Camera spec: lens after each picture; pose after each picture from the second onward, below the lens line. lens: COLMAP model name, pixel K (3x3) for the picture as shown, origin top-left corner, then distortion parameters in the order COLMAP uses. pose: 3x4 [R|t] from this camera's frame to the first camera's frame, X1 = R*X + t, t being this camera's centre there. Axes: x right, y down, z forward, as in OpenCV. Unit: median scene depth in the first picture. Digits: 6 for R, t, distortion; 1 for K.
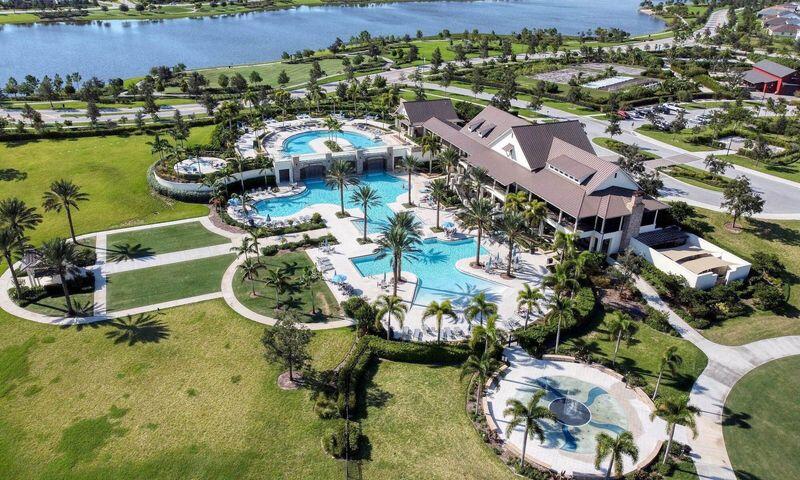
lens RADIAL K [[606.9, 0, 400.0], [0, 606.9, 240.0], [0, 0, 1]] dist [0.005662, -0.004442]
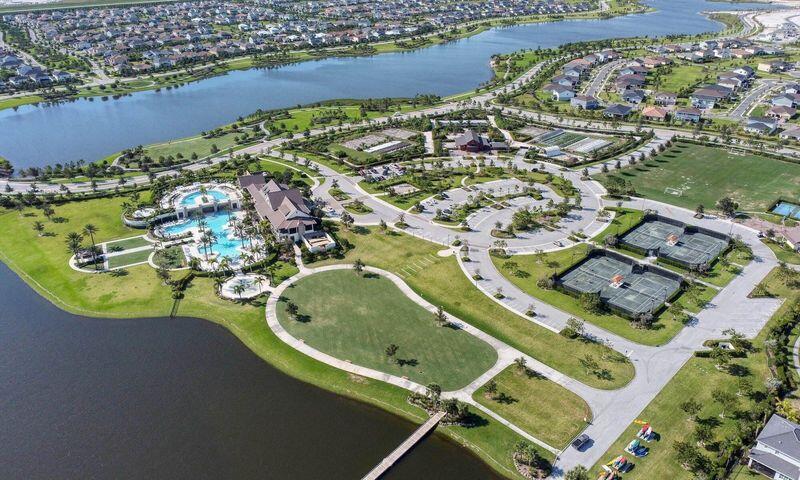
lens RADIAL K [[606.9, 0, 400.0], [0, 606.9, 240.0], [0, 0, 1]] dist [0.005662, -0.004442]
pose [[0.998582, -0.048066, 0.022862, 0.694307], [0.048131, 0.998838, -0.002289, 0.041706], [-0.022725, 0.003386, 0.999736, -1.582118]]
